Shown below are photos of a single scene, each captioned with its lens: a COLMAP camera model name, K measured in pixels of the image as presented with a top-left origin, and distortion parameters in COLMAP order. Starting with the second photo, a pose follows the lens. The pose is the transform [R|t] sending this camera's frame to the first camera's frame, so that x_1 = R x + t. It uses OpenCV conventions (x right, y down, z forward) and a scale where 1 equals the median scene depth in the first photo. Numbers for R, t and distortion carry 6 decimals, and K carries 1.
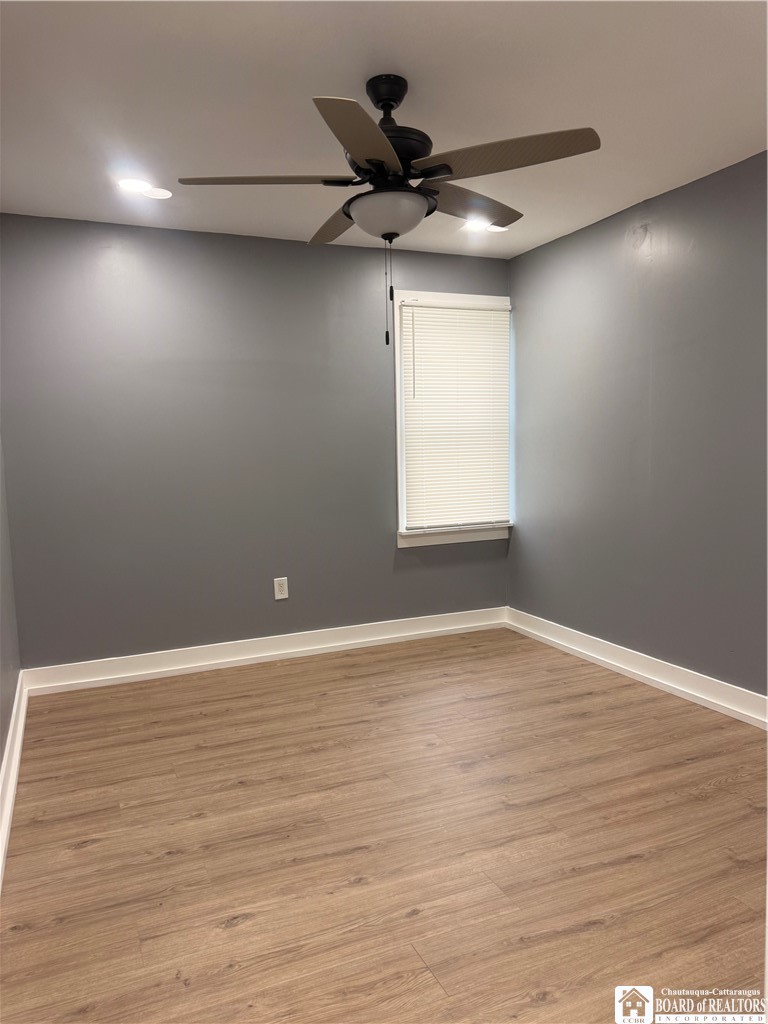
lens RADIAL K [[736.8, 0, 387.9], [0, 736.8, 508.6], [0, 0, 1]] dist [0.003003, -0.002030]
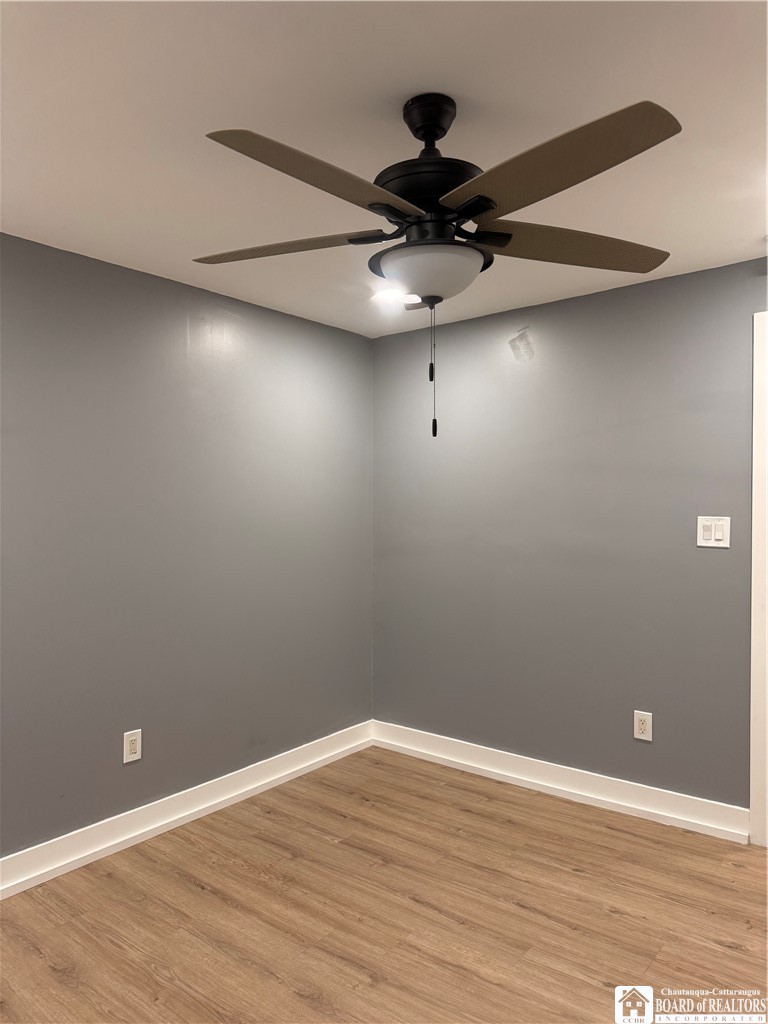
lens RADIAL K [[736.8, 0, 383.1], [0, 736.8, 512.5], [0, 0, 1]] dist [0.003003, -0.002030]
pose [[-0.475629, 0.021479, 0.879384, -0.596929], [0.087719, 0.995877, 0.023120, -0.151907], [-0.875261, 0.088135, -0.475552, 1.348717]]
